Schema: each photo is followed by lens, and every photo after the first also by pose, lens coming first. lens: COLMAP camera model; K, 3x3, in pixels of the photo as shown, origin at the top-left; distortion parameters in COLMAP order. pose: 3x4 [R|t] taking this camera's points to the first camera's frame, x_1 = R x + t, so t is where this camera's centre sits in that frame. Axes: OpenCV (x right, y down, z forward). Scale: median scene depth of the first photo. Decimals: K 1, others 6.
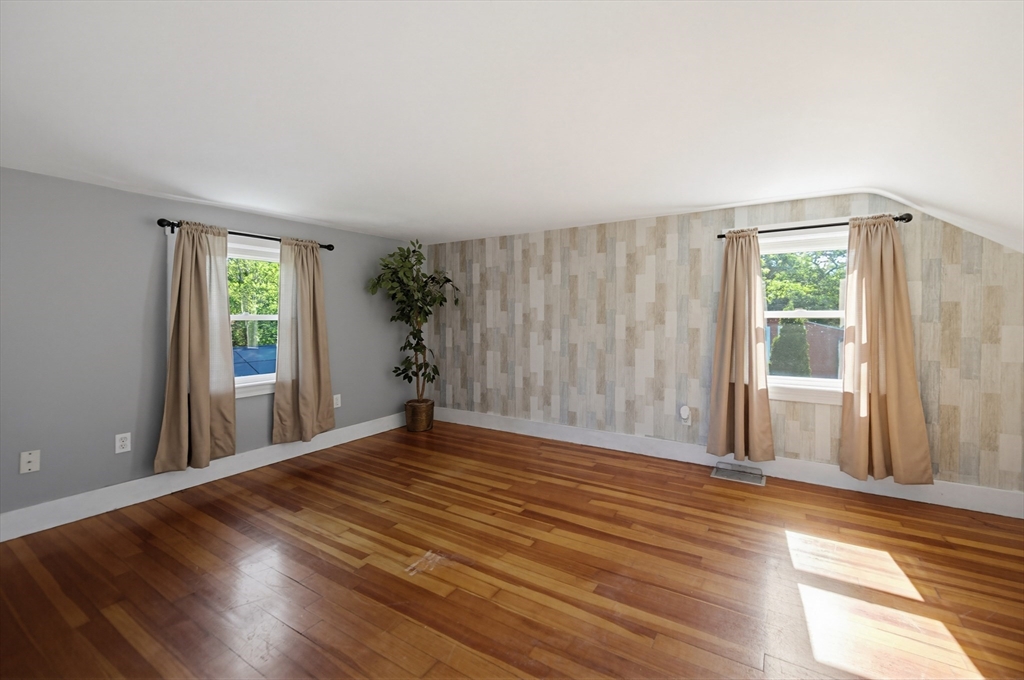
lens RADIAL K [[414.0, 0, 542.6], [0, 414.0, 318.2], [0, 0, 1]] dist [0.001183, 0.000081]
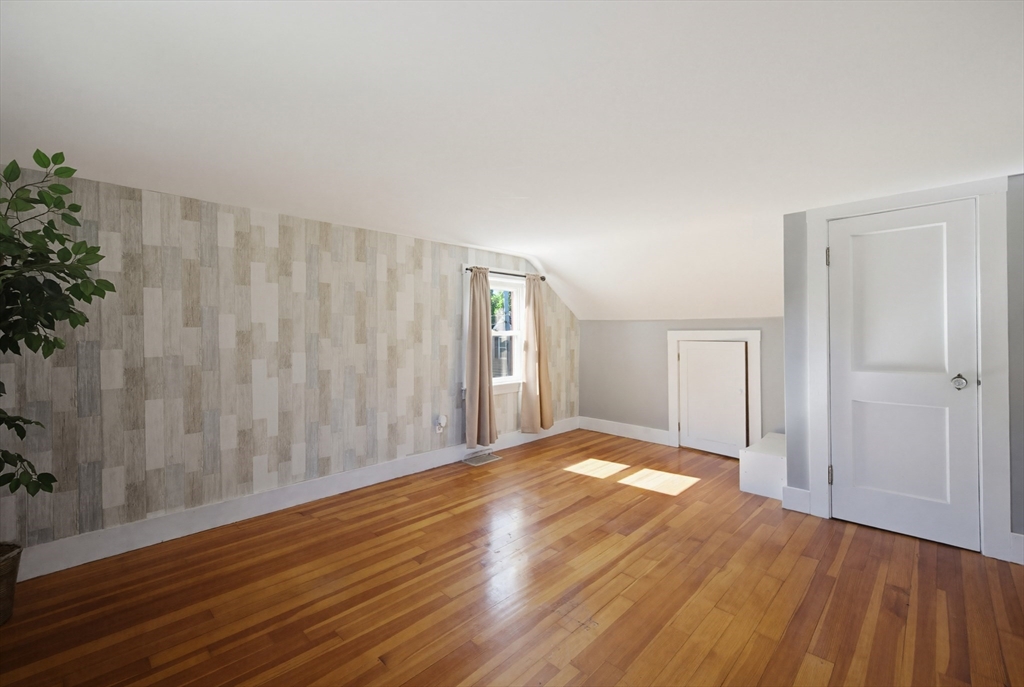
lens RADIAL K [[421.6, 0, 506.4], [0, 421.6, 333.0], [0, 0, 1]] dist [0.003414, -0.000004]
pose [[0.269133, 0.002040, 0.963101, -0.686295], [0.009482, 0.999944, -0.004768, -0.002264], [-0.963056, 0.010415, 0.269098, 0.517045]]
